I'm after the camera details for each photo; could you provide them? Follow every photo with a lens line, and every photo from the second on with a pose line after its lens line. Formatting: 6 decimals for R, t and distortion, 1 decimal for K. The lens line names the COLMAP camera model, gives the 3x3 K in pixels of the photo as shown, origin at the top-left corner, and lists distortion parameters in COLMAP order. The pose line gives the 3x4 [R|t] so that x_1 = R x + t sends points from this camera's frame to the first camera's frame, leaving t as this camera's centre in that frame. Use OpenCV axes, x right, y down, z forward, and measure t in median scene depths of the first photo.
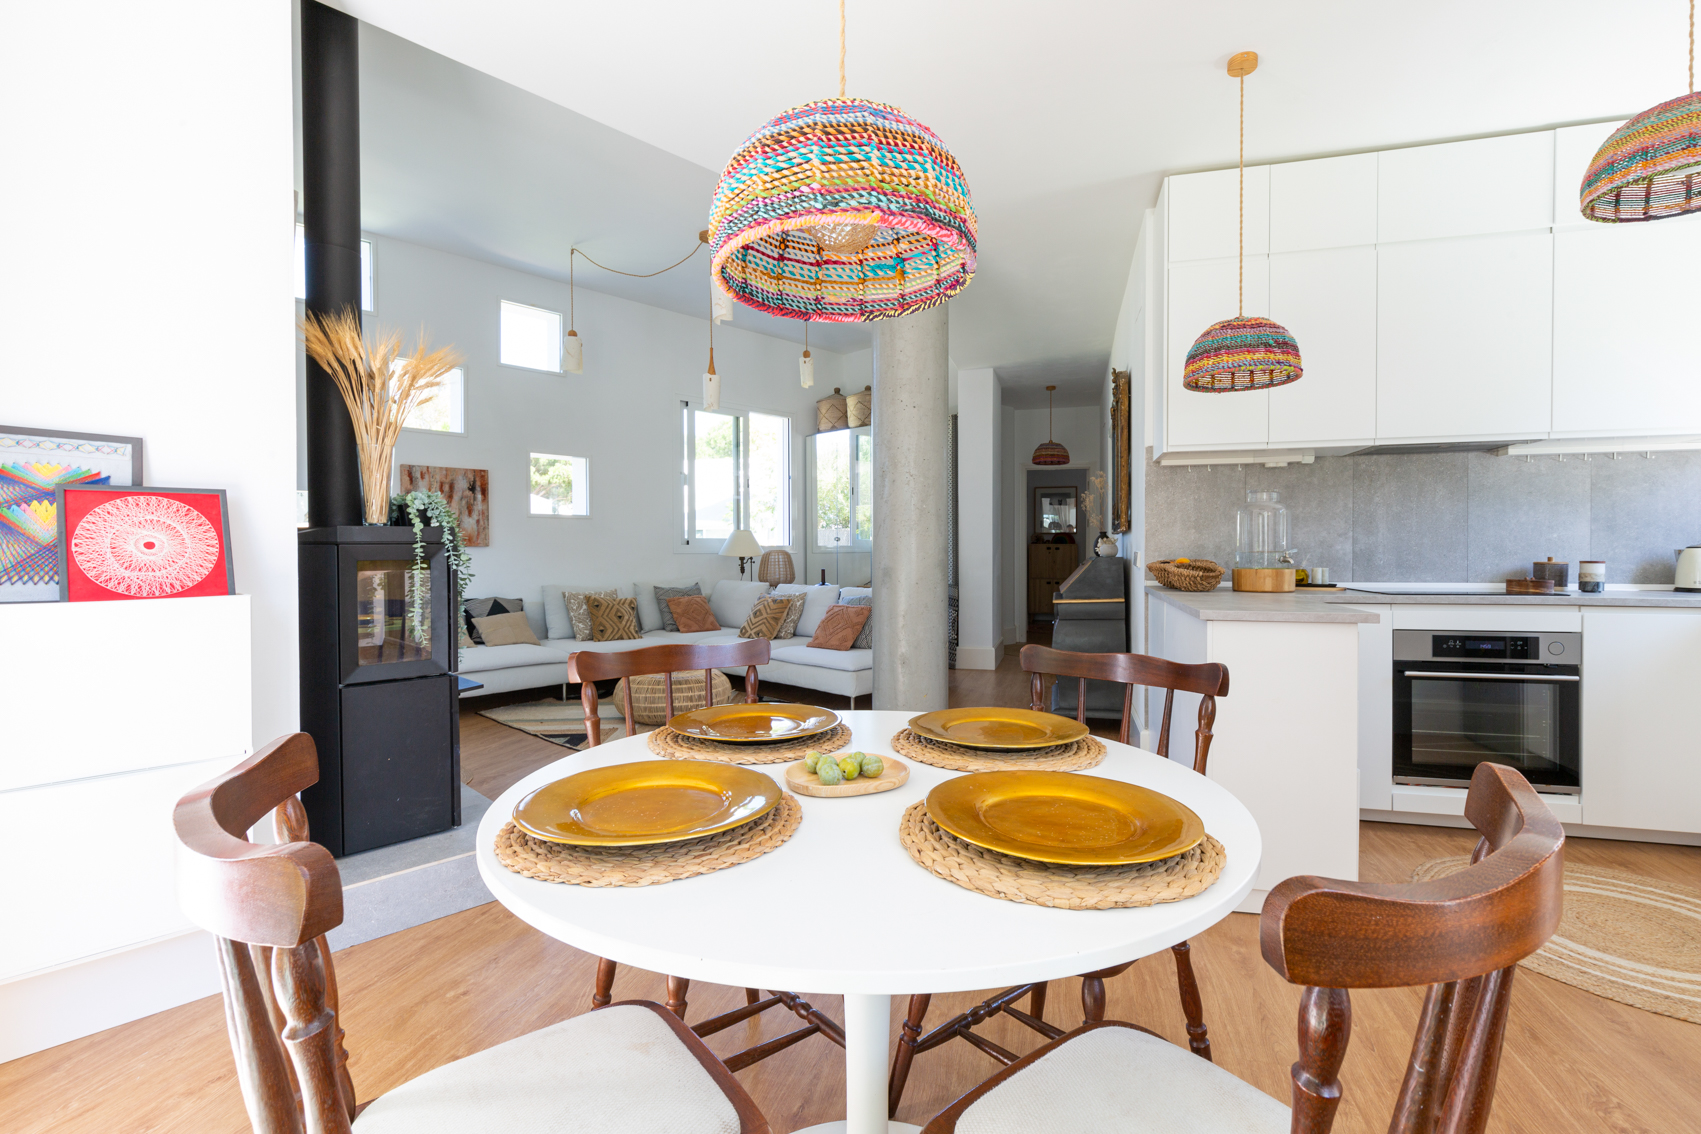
lens RADIAL K [[757.6, 0, 862.2], [0, 757.6, 558.2], [0, 0, 1]] dist [0.001591, 0.001053]
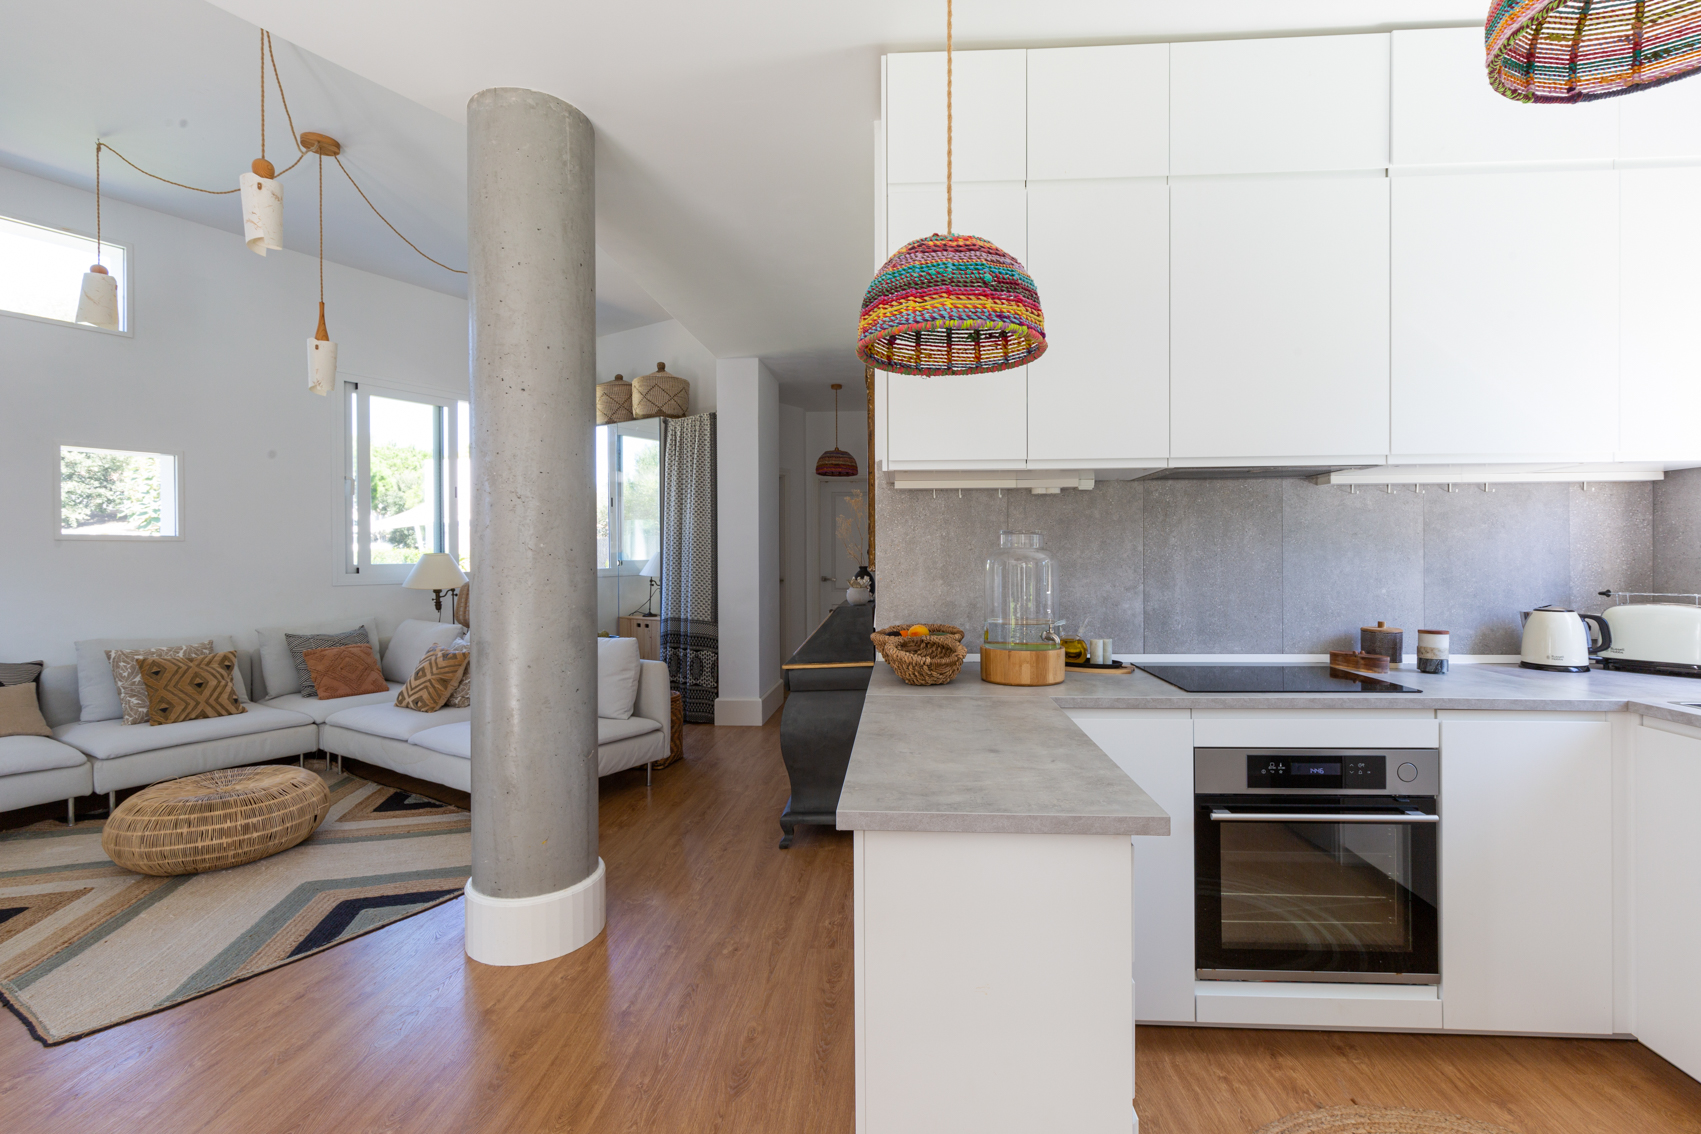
lens RADIAL K [[759.2, 0, 865.9], [0, 759.2, 556.1], [0, 0, 1]] dist [0.006972, -0.001245]
pose [[0.979487, -0.002792, 0.201487, 0.251462], [0.004438, 0.999960, -0.007718, -0.060808], [-0.201458, 0.008454, 0.979461, 0.356876]]
